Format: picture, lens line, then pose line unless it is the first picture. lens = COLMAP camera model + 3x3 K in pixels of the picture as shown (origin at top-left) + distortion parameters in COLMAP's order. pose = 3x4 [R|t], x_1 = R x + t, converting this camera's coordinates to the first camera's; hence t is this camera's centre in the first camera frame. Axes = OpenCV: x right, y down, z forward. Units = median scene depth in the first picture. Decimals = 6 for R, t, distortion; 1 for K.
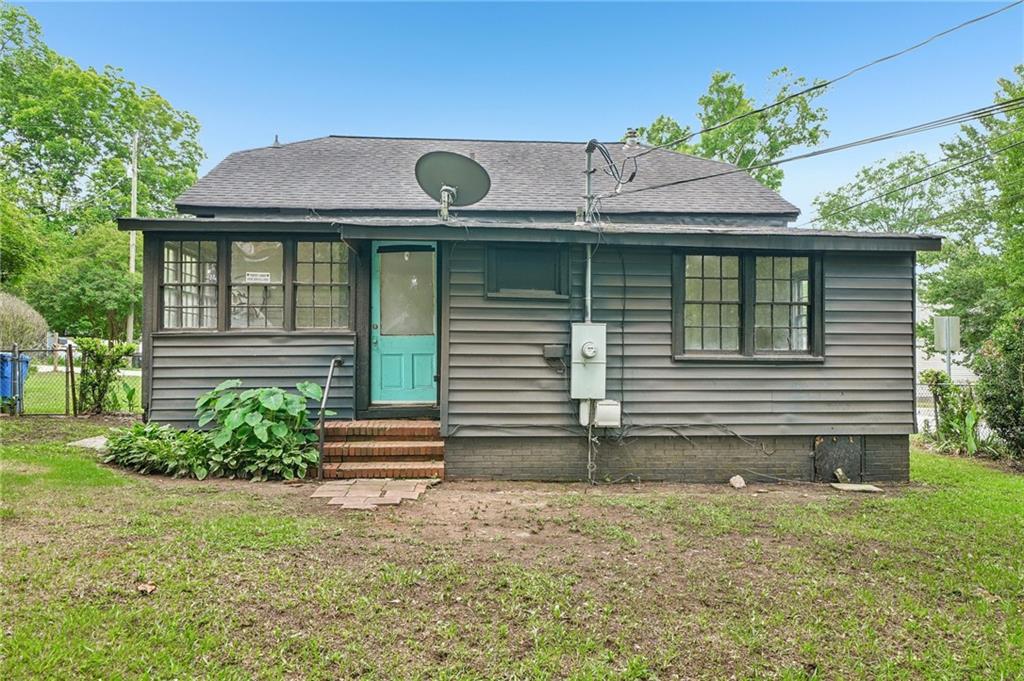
lens RADIAL K [[687.3, 0, 508.9], [0, 687.3, 345.4], [0, 0, 1]] dist [0.004281, -0.001069]
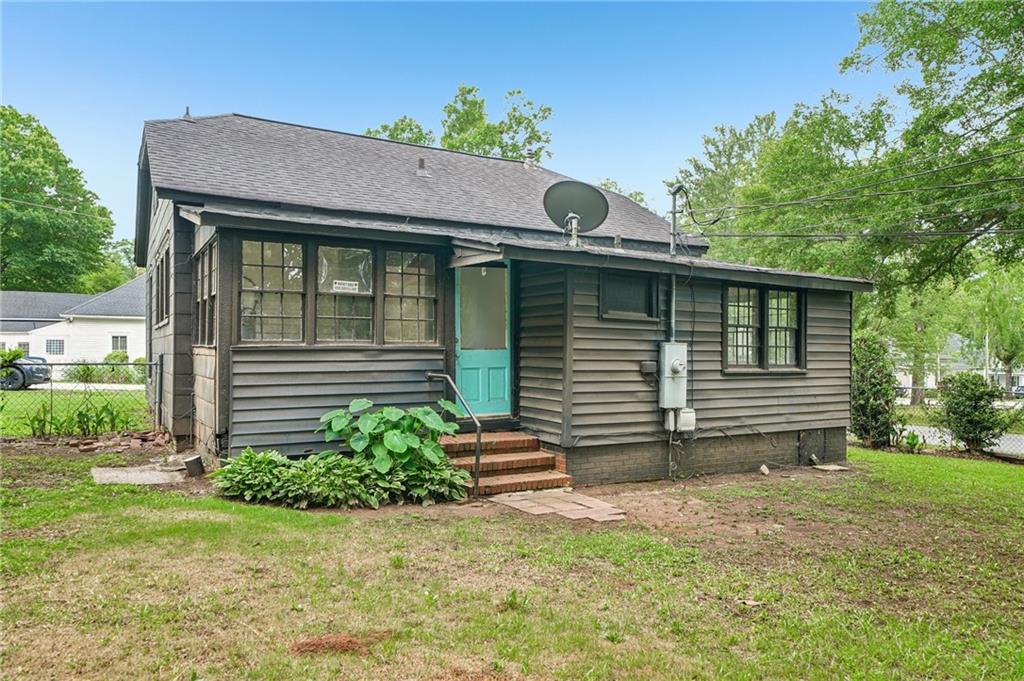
lens RADIAL K [[687.3, 0, 508.9], [0, 687.3, 345.4], [0, 0, 1]] dist [0.004281, -0.001069]
pose [[0.899674, 0.007937, 0.436489, -0.667053], [-0.013005, 0.999878, 0.008623, -0.035588], [-0.436368, -0.013435, 0.899668, 0.080256]]
